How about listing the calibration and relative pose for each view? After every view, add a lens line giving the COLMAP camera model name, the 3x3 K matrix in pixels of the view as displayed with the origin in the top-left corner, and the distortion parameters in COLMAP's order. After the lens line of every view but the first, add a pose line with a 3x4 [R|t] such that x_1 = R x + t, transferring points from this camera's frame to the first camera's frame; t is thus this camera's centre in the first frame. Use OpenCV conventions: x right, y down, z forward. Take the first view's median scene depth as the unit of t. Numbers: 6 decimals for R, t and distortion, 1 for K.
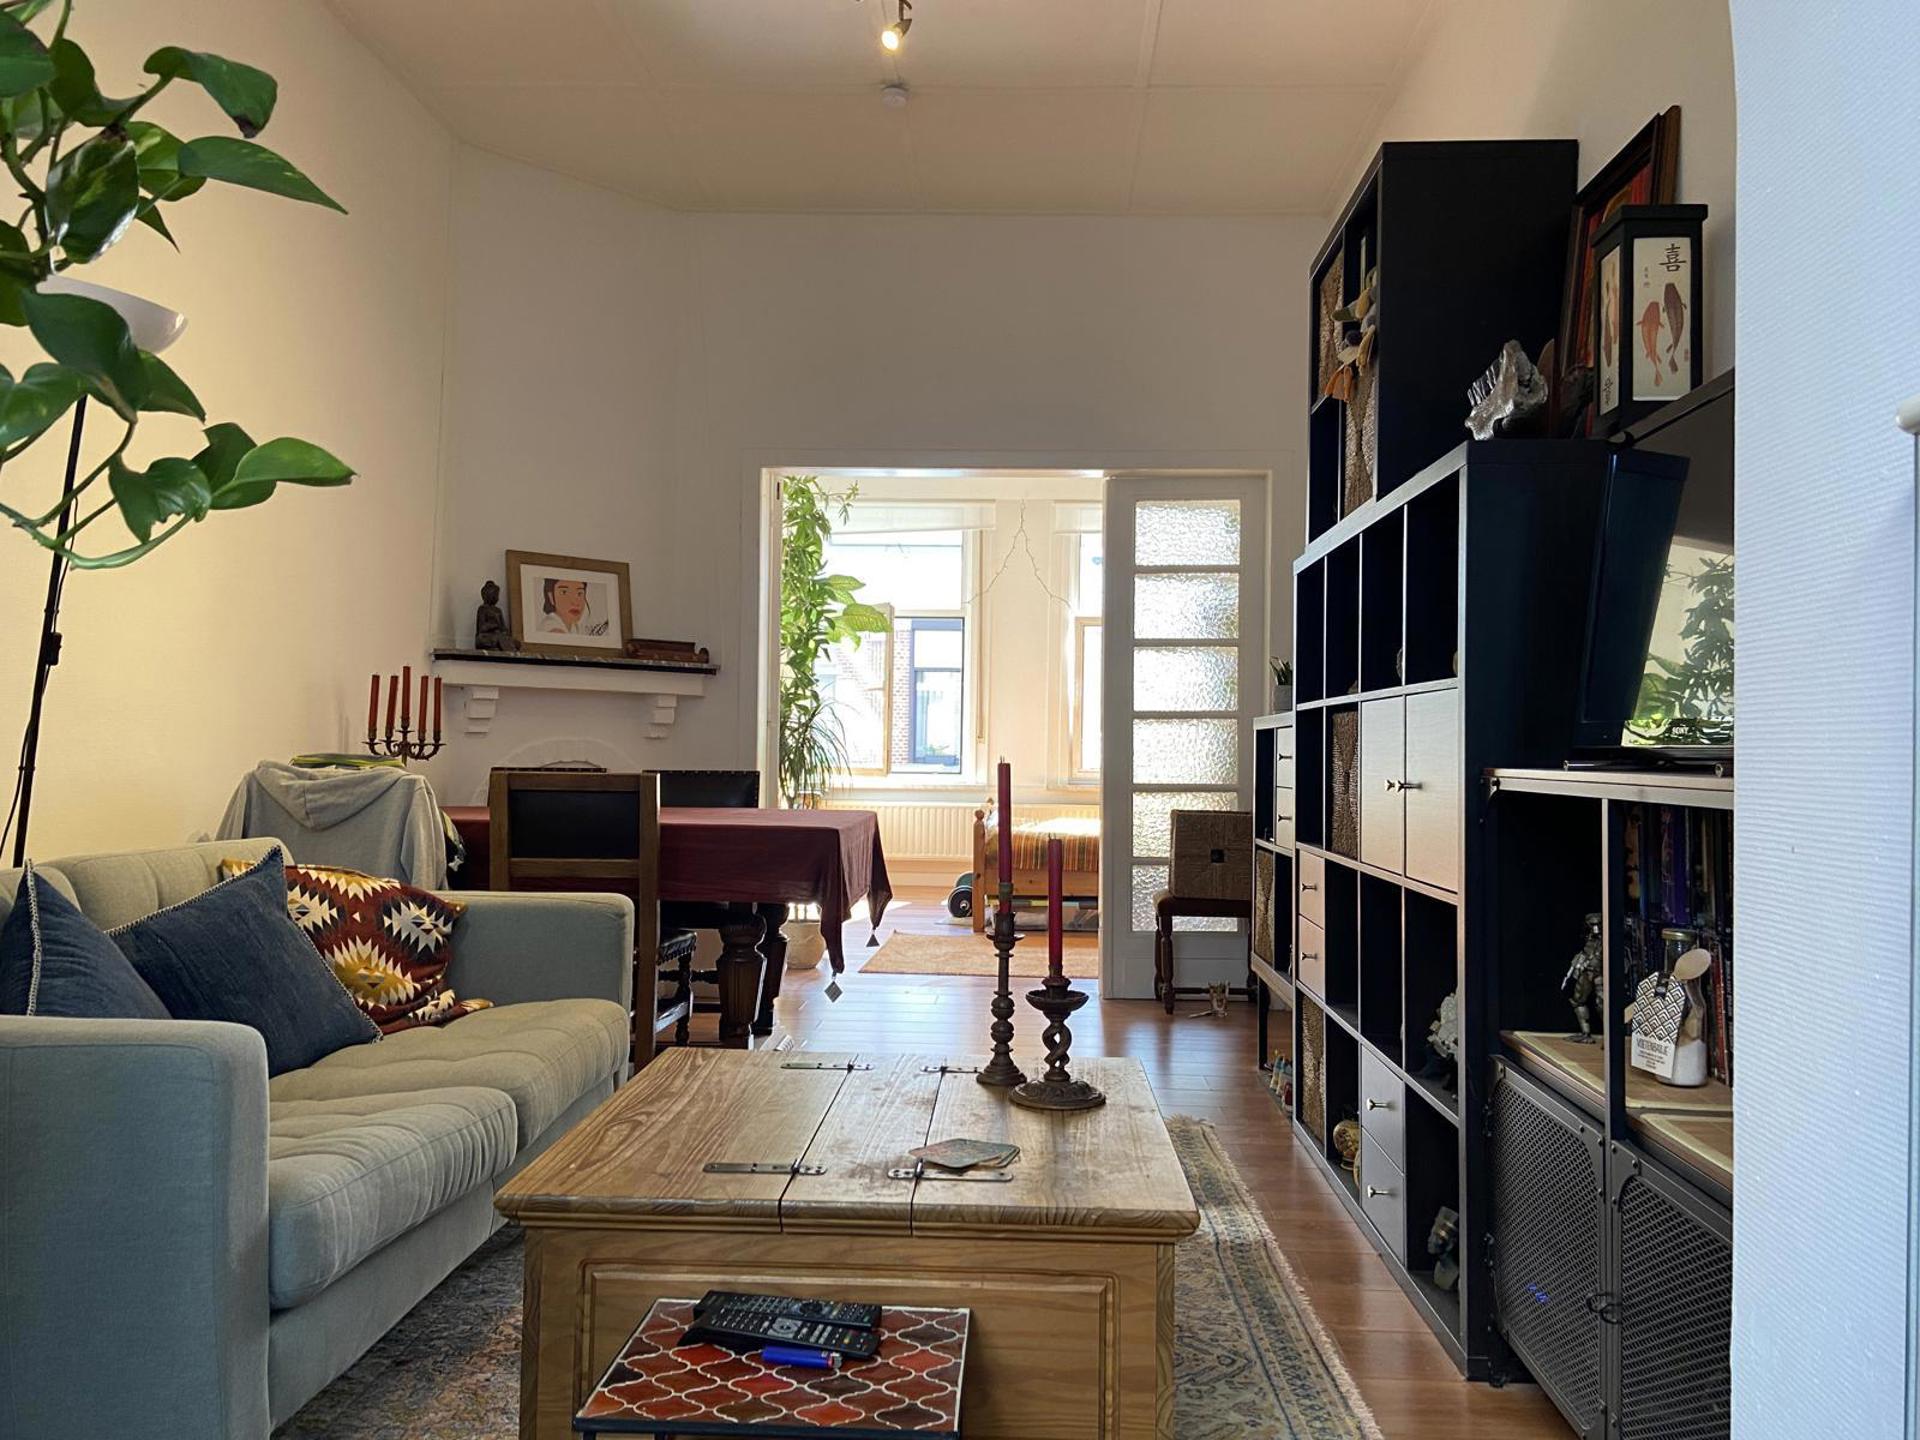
lens RADIAL K [[1437.8, 0, 964.6], [0, 1437.8, 711.5], [0, 0, 1]] dist [0.104626, -0.137239]
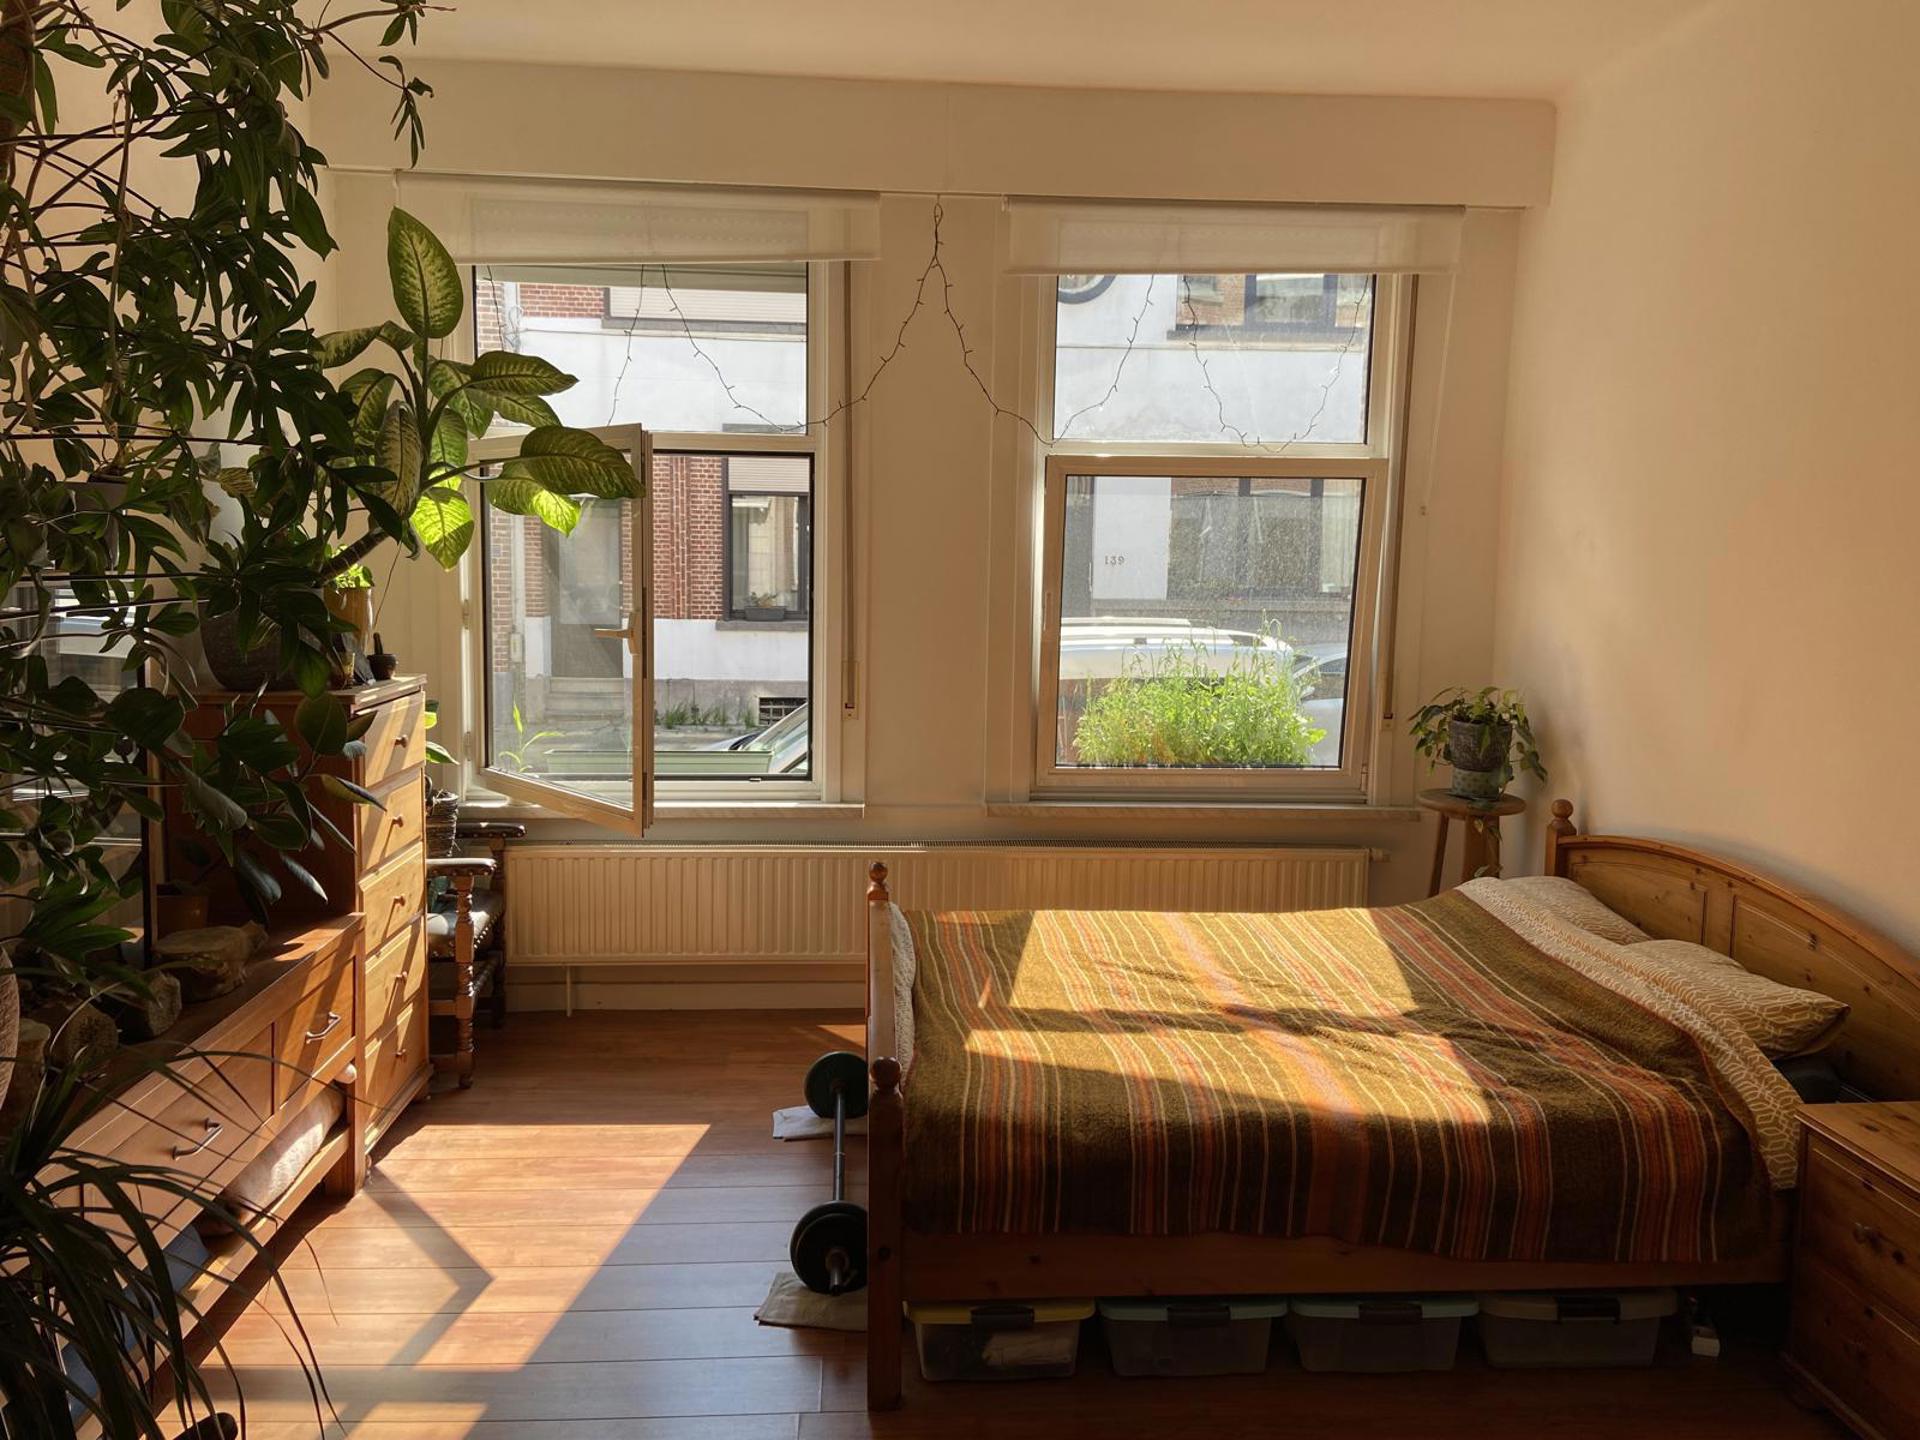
lens RADIAL K [[1437.8, 0, 964.6], [0, 1437.8, 711.5], [0, 0, 1]] dist [0.104626, -0.137239]
pose [[0.993054, -0.012123, 0.117032, -0.007621], [-0.003995, 0.990630, 0.136514, -0.047181], [-0.117590, -0.136033, 0.983701, 0.521187]]
